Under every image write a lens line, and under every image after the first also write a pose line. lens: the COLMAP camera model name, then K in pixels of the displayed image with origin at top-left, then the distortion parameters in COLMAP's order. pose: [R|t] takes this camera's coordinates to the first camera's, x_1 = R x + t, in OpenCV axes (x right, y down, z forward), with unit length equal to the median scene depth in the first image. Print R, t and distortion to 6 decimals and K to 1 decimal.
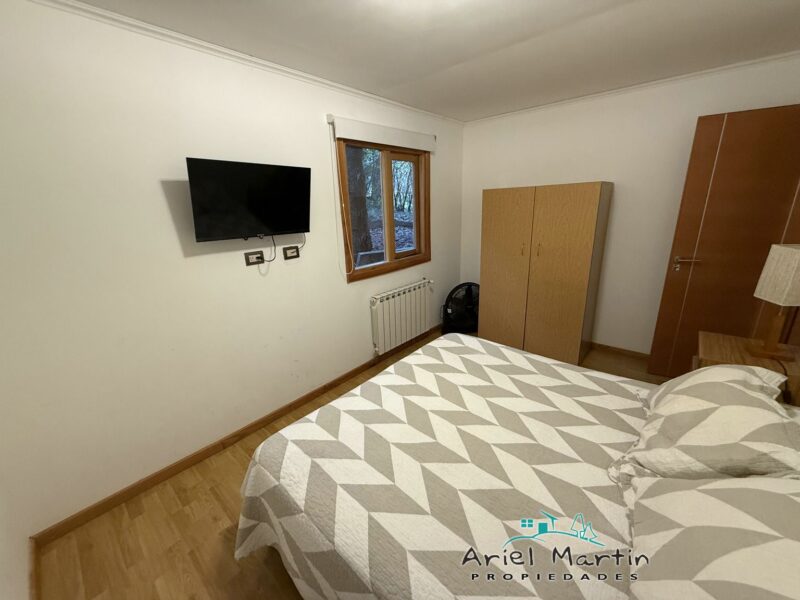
lens RADIAL K [[320.9, 0, 400.0], [0, 320.9, 300.0], [0, 0, 1]] dist [0.000097, -0.000026]
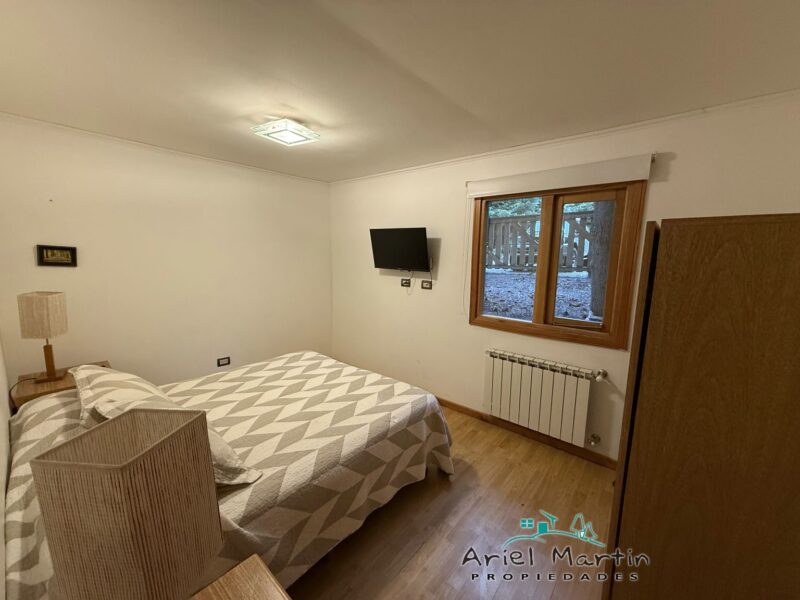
lens RADIAL K [[298.6, 0, 400.3], [0, 298.6, 324.5], [0, 0, 1]] dist [-0.000274, -0.000019]
pose [[0.040145, 0.288688, -0.956581, 1.036199], [-0.298880, 0.916990, 0.264197, -0.320066], [0.953446, 0.275297, 0.123095, 0.821019]]
